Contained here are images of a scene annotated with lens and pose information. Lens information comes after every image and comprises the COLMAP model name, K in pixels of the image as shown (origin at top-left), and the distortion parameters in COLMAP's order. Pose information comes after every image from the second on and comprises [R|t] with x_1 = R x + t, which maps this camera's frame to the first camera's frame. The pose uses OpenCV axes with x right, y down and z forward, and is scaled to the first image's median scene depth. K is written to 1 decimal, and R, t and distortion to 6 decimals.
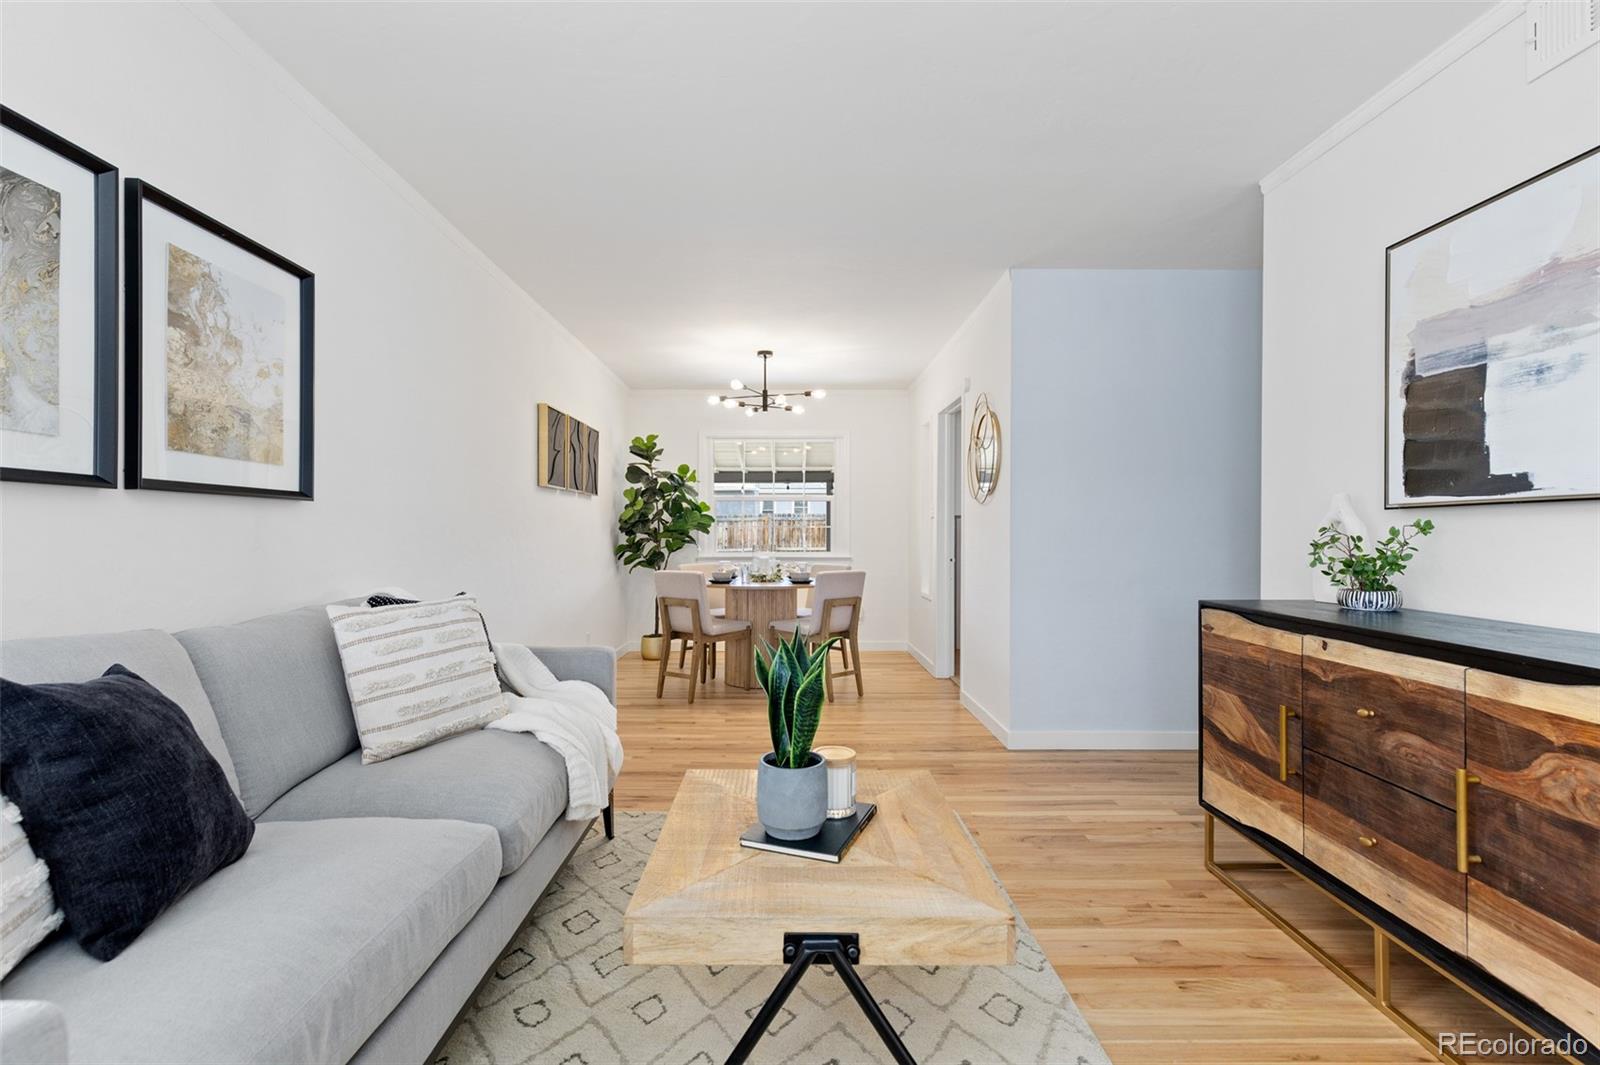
lens RADIAL K [[731.3, 0, 795.9], [0, 731.3, 532.1], [0, 0, 1]] dist [0.009127, -0.001760]
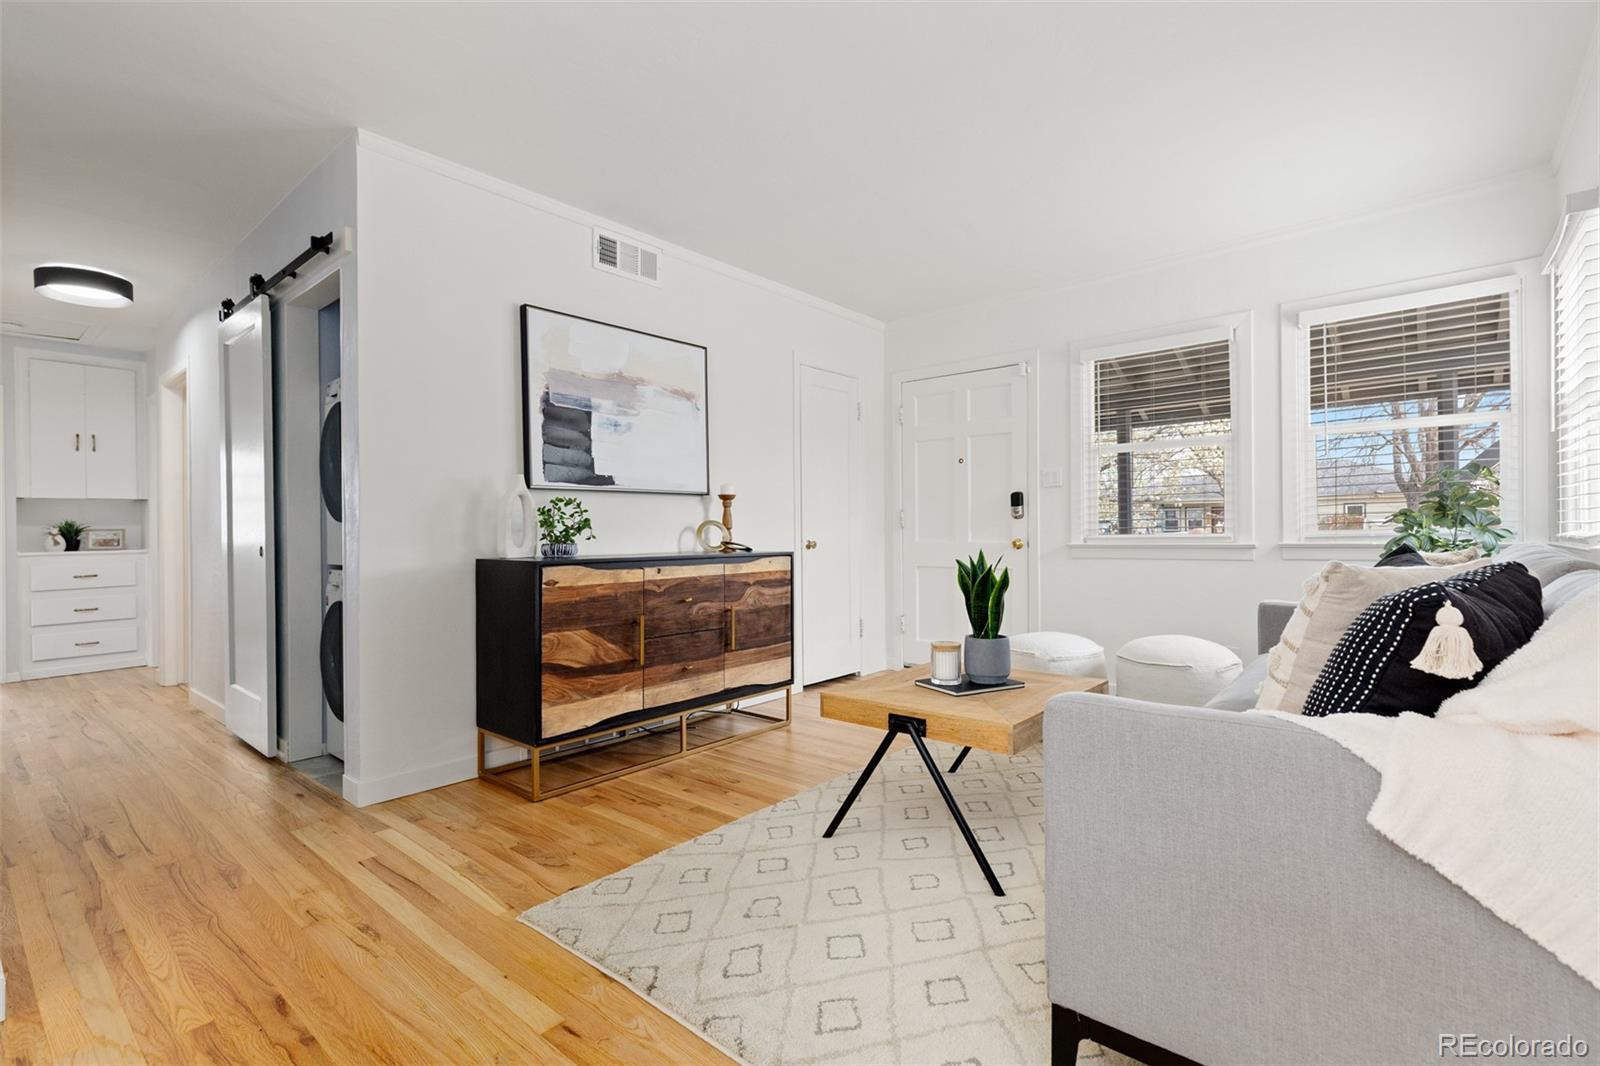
lens RADIAL K [[731.3, 0, 792.8], [0, 731.3, 531.7], [0, 0, 1]] dist [0.009127, -0.001760]
pose [[-0.747257, 0.007500, 0.664492, -0.538105], [0.010713, 0.999942, 0.000761, 0.059119], [-0.664448, 0.007687, -0.747295, 1.784681]]
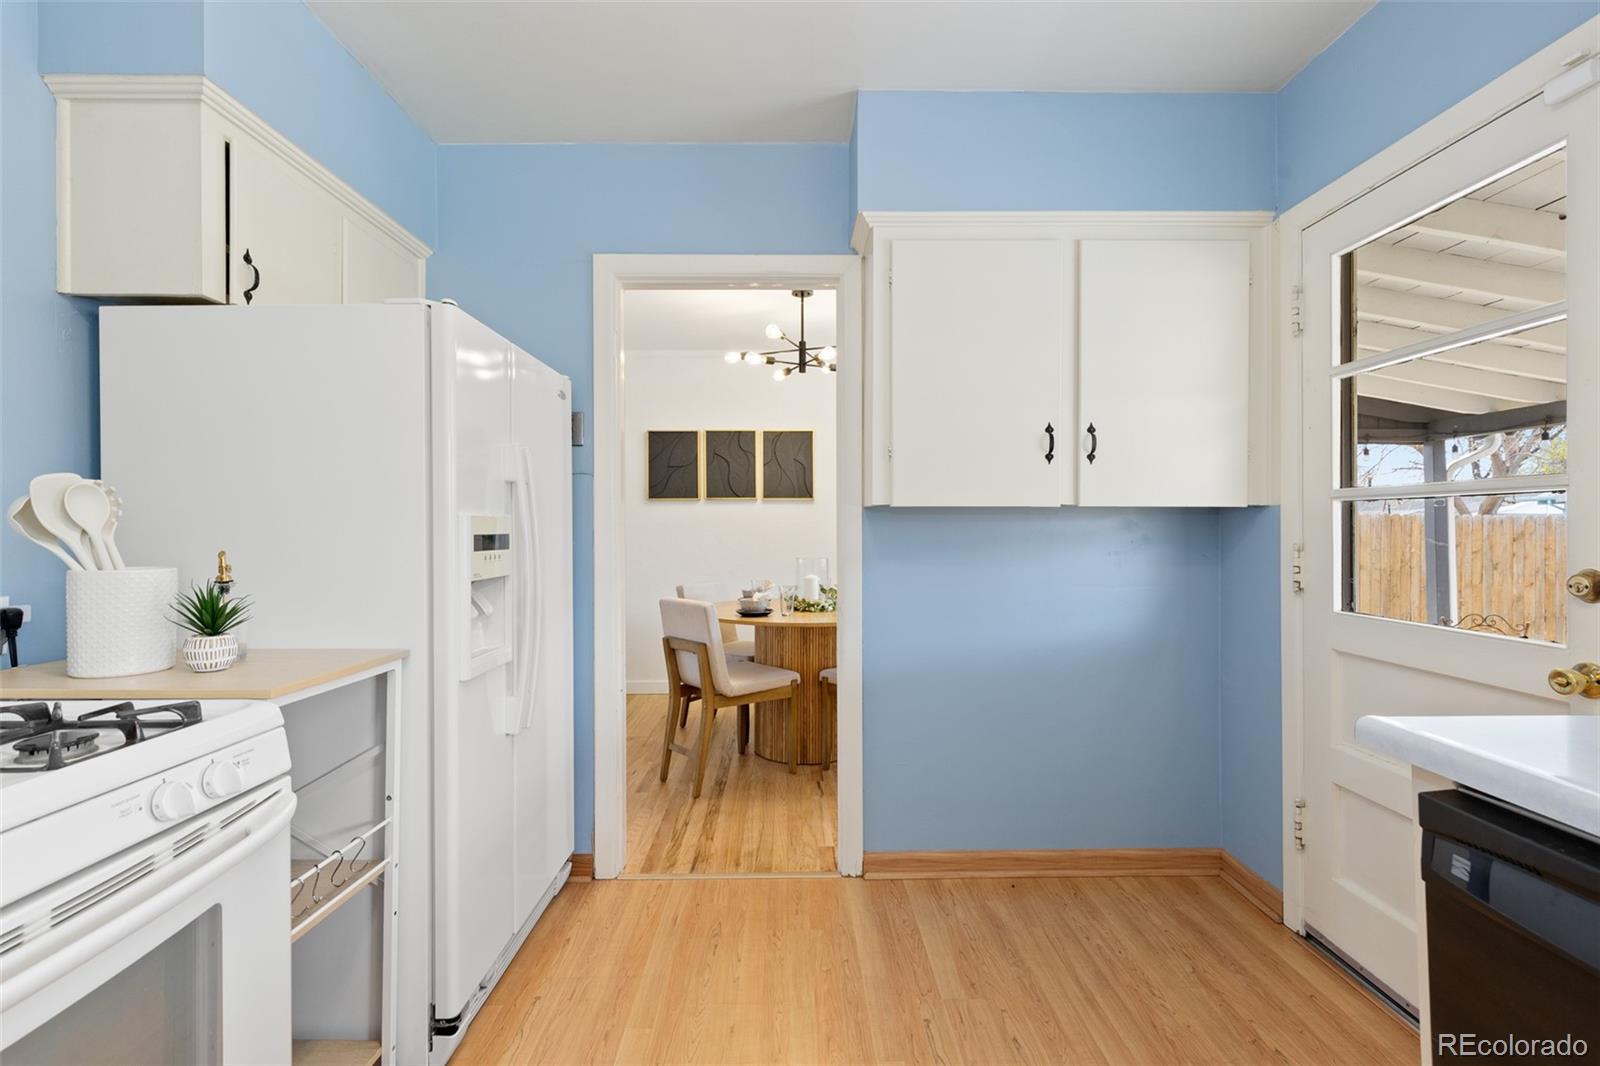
lens RADIAL K [[731.3, 0, 790.7], [0, 731.3, 528.5], [0, 0, 1]] dist [0.009127, -0.001760]
pose [[-0.015581, -0.003590, -0.999872, 1.729554], [0.003220, 0.999988, -0.003640, -0.023381], [0.999873, -0.003276, -0.015569, 2.573019]]
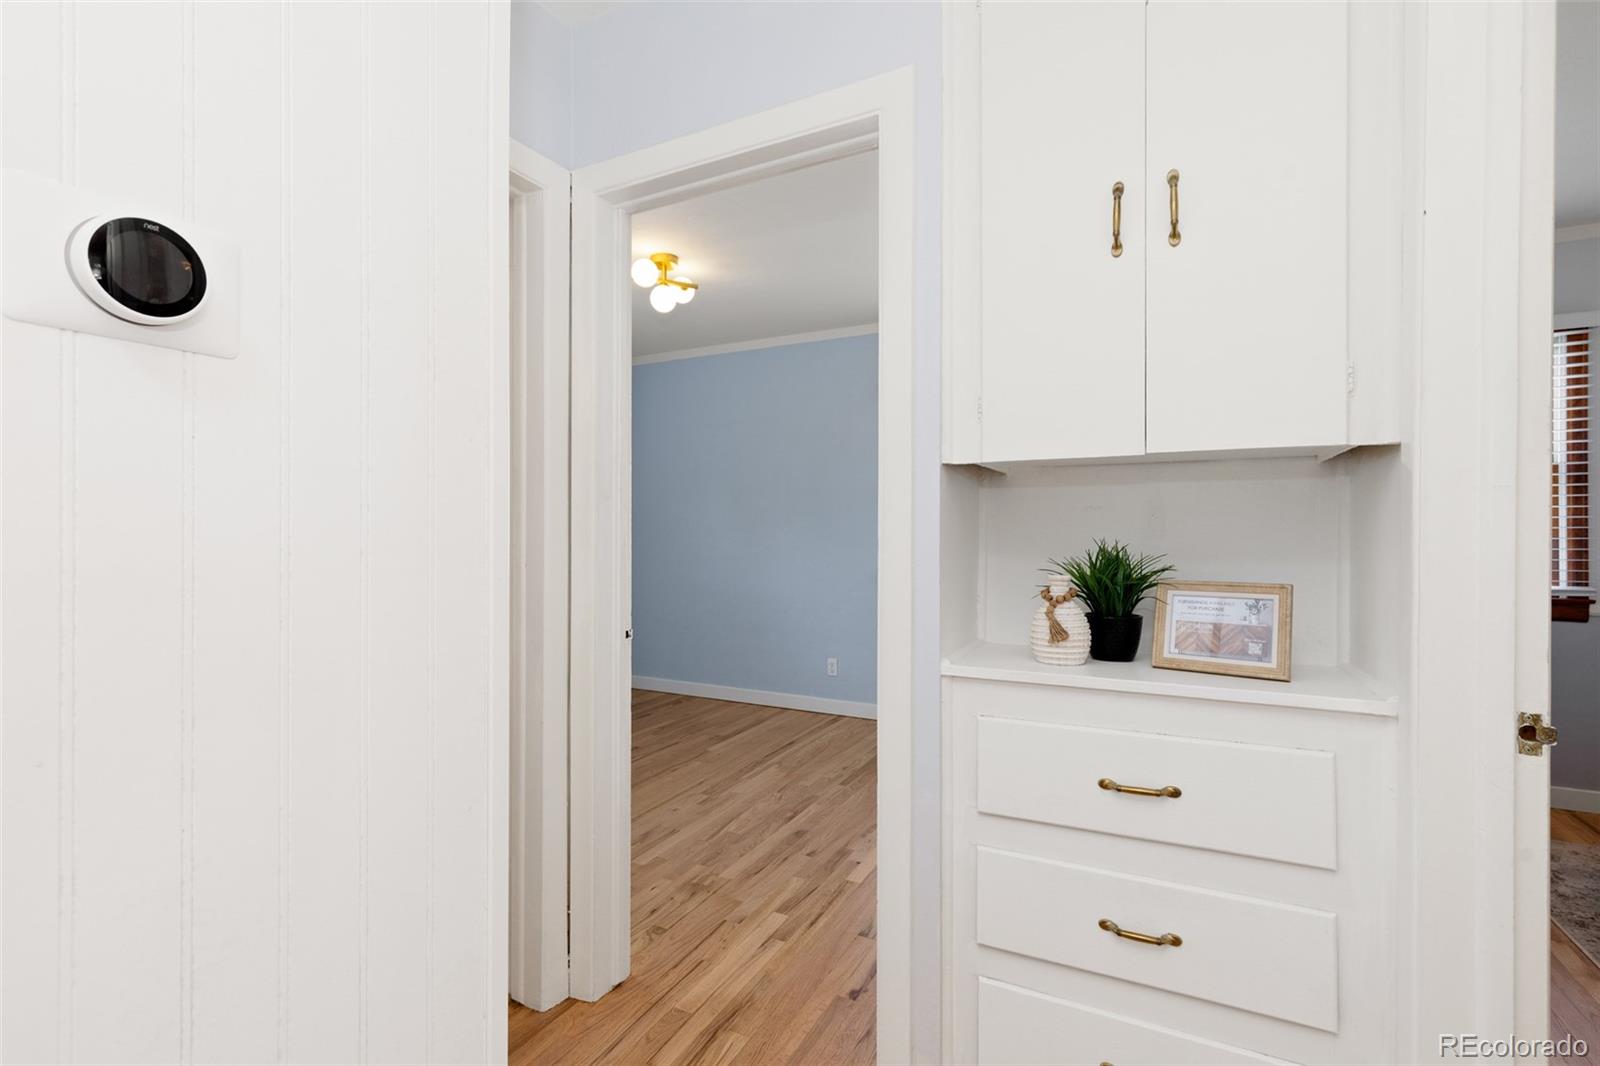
lens RADIAL K [[731.3, 0, 801.8], [0, 731.3, 528.5], [0, 0, 1]] dist [0.009127, -0.001760]
pose [[0.486749, 0.003407, 0.873535, 2.414252], [0.001254, 0.999989, -0.004599, -0.019050], [-0.873541, 0.003334, 0.486739, 1.449034]]
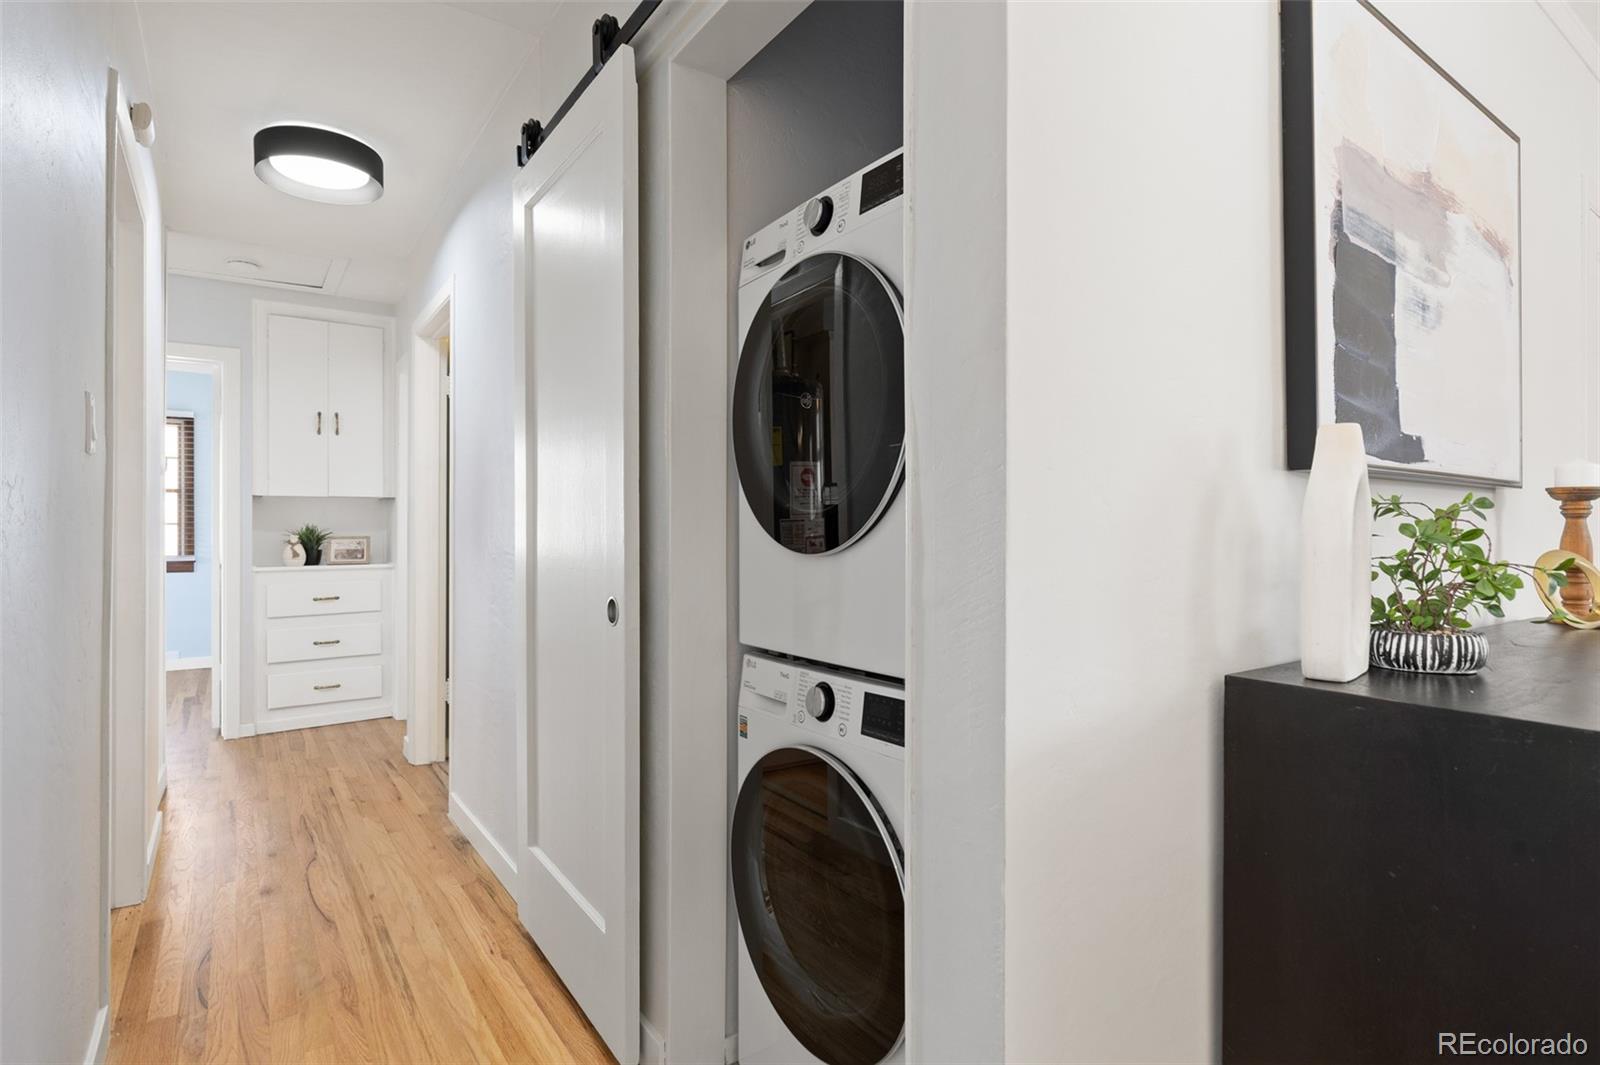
lens RADIAL K [[800.7, 0, 798.2], [0, 800.7, 534.4], [0, 0, 1]] dist [0.000316, -0.000713]
pose [[-0.561867, -0.002104, 0.827225, 0.568436], [0.000102, 0.999997, 0.002612, 0.012956], [-0.827228, 0.001552, -0.561865, 1.661253]]
